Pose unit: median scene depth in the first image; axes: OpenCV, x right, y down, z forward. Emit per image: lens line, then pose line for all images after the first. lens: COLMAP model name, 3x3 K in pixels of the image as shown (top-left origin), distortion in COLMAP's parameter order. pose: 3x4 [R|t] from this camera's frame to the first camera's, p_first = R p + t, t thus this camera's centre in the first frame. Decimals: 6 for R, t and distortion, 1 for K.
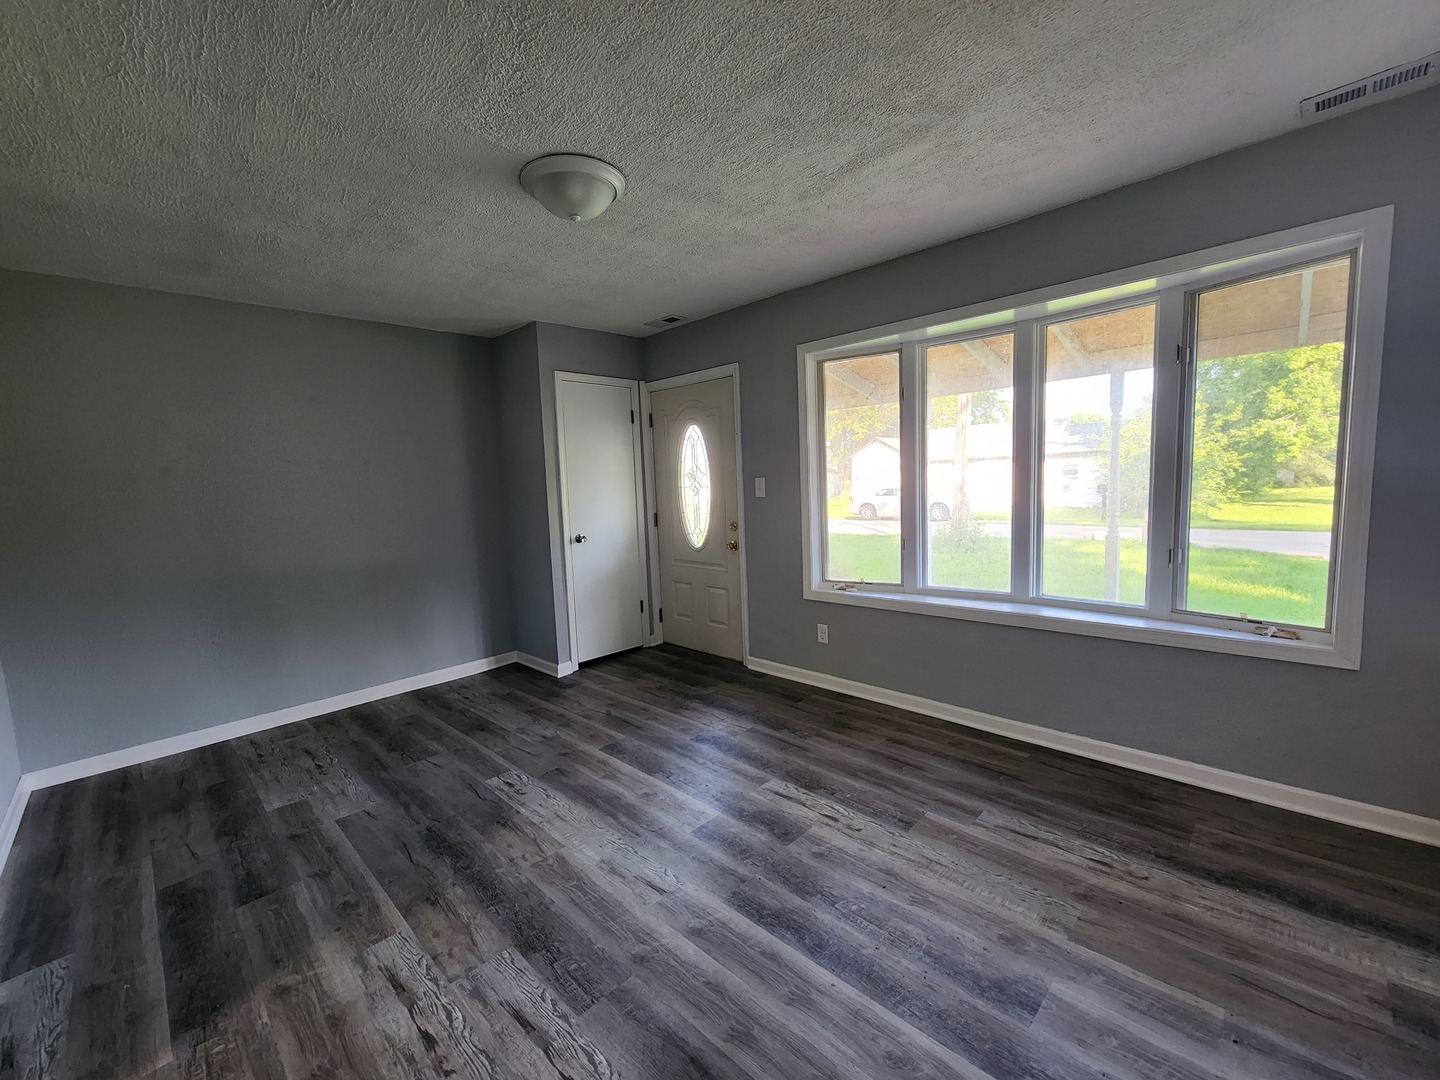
lens RADIAL K [[594.4, 0, 718.8], [0, 594.4, 542.2], [0, 0, 1]] dist [0.000899, 0.000881]
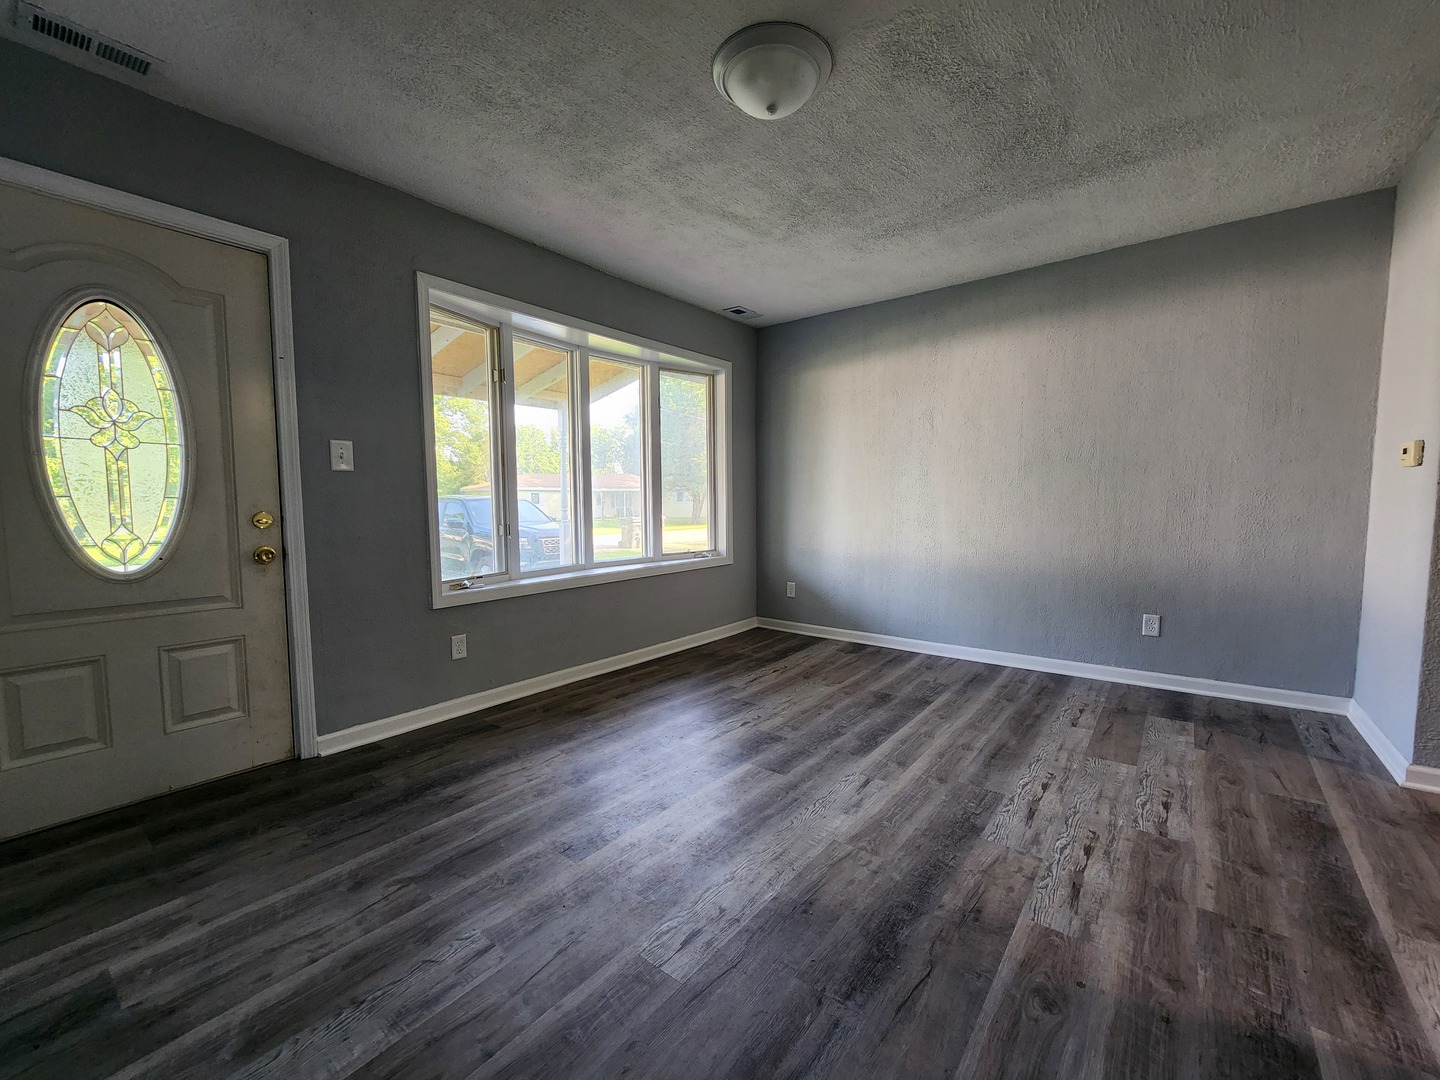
lens RADIAL K [[587.2, 0, 720.0], [0, 587.2, 540.0], [0, 0, 1]] dist [0.000890, -0.000481]
pose [[-0.102178, -0.029870, 0.994318, -1.217439], [0.110344, 0.993040, 0.041170, 0.034547], [-0.988627, 0.113924, -0.098171, 1.361799]]
